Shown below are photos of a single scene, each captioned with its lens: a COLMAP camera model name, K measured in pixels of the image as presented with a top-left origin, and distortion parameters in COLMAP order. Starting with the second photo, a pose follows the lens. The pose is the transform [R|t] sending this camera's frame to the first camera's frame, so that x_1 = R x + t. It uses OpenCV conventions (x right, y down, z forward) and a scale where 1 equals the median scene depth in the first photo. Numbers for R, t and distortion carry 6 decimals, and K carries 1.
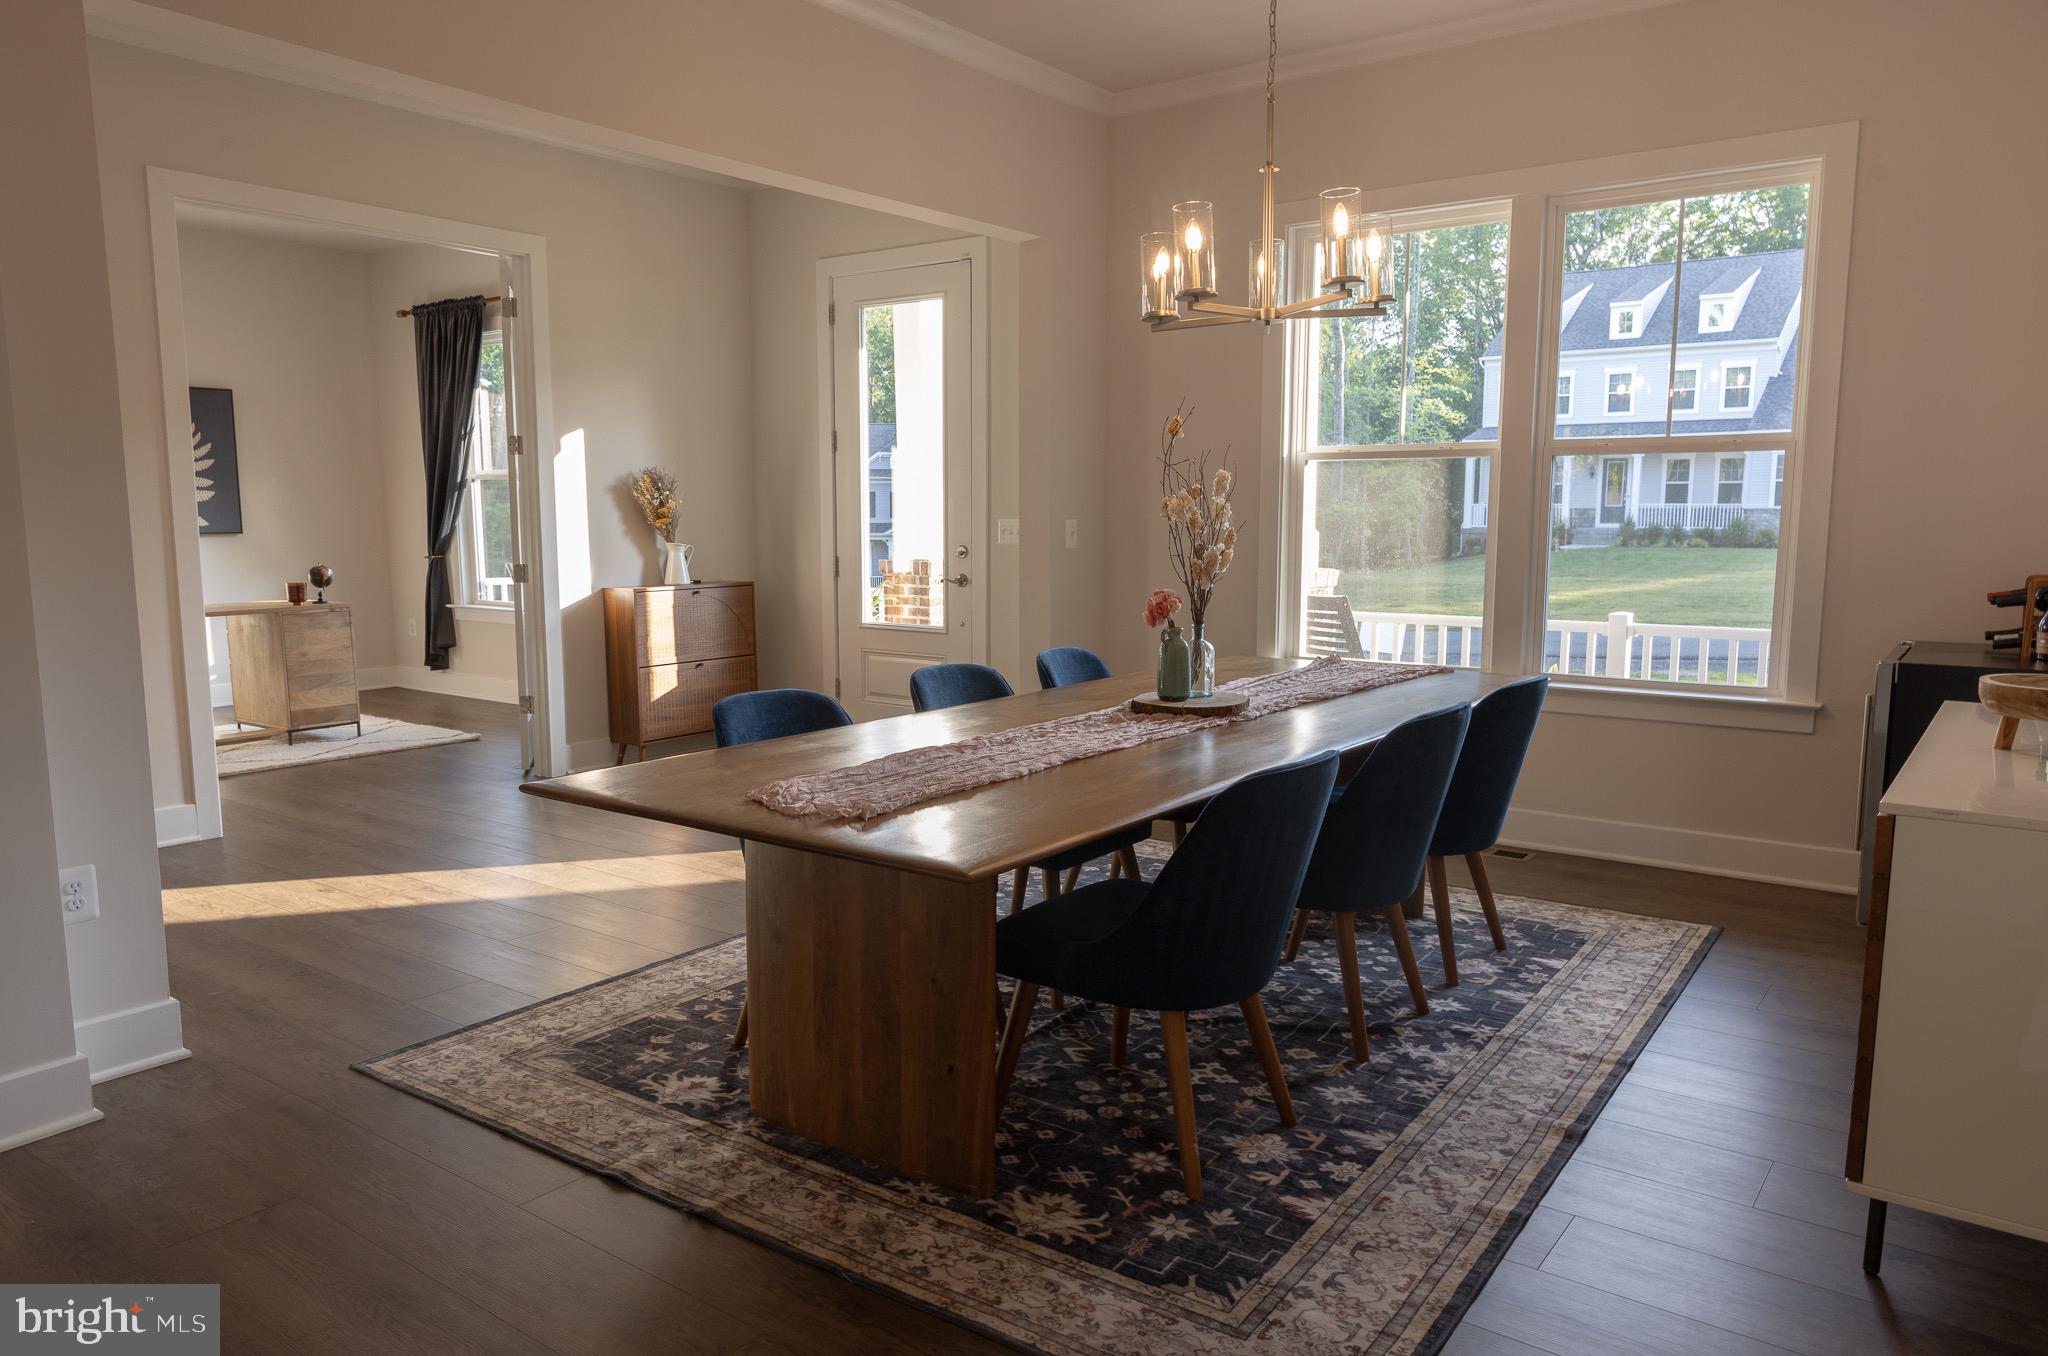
lens RADIAL K [[1400.0, 0, 998.3], [0, 1400.0, 704.0], [0, 0, 1]] dist [0.000108, 0.001770]
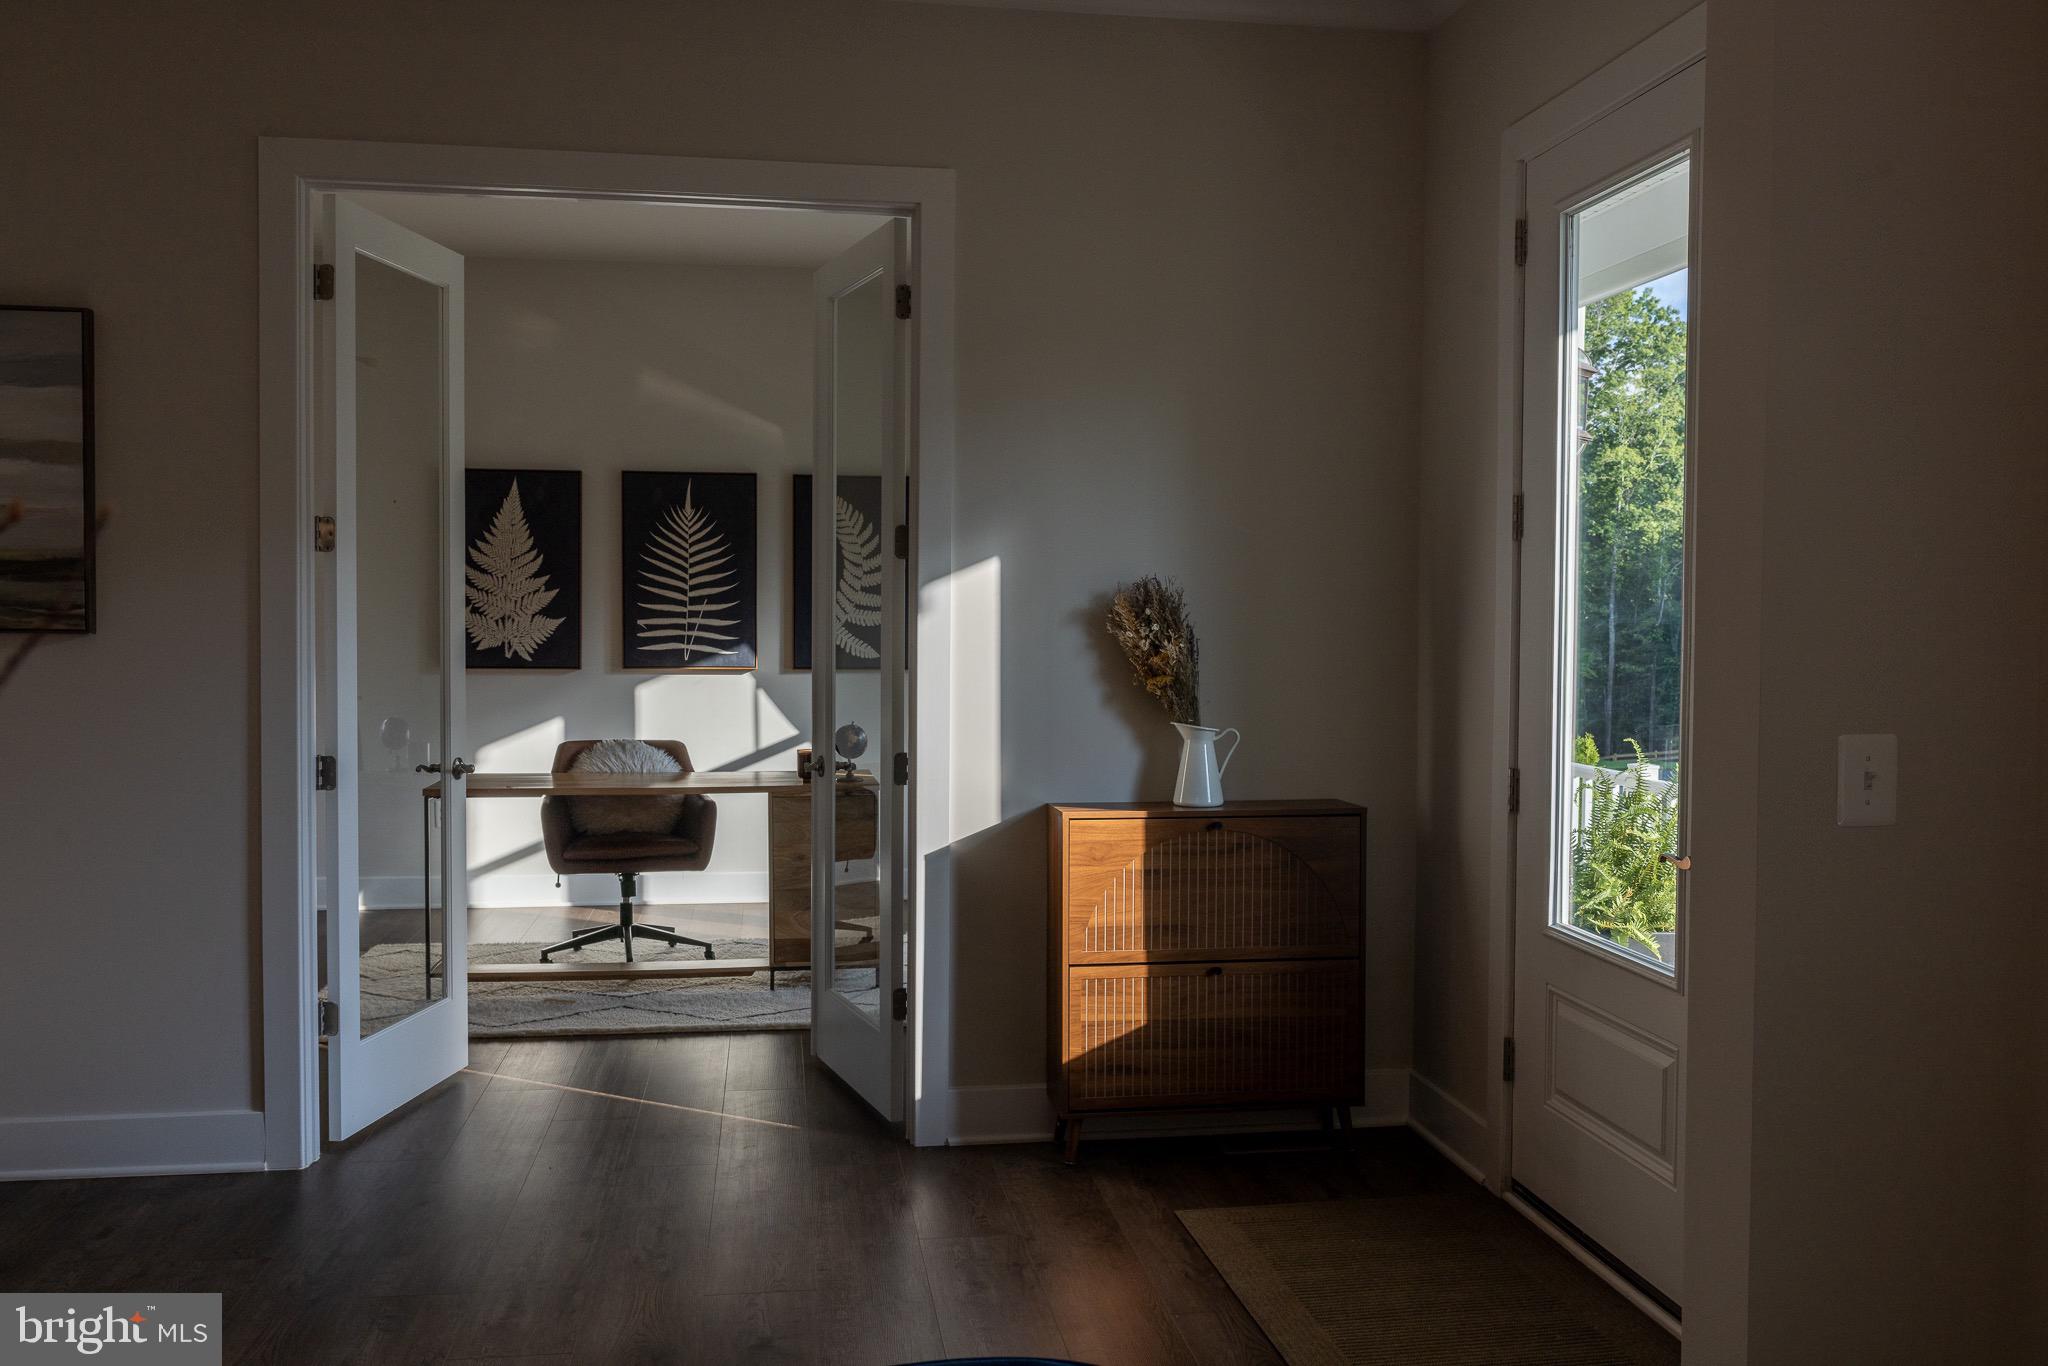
lens RADIAL K [[1693.7, 0, 1026.4], [0, 1693.7, 683.9], [0, 0, 1]] dist [-0.009719, 0.006827]
pose [[0.718888, 0.033789, -0.694304, 0.247190], [-0.104346, 0.992746, -0.059728, -0.137963], [0.687249, 0.115386, 0.717199, 0.824221]]
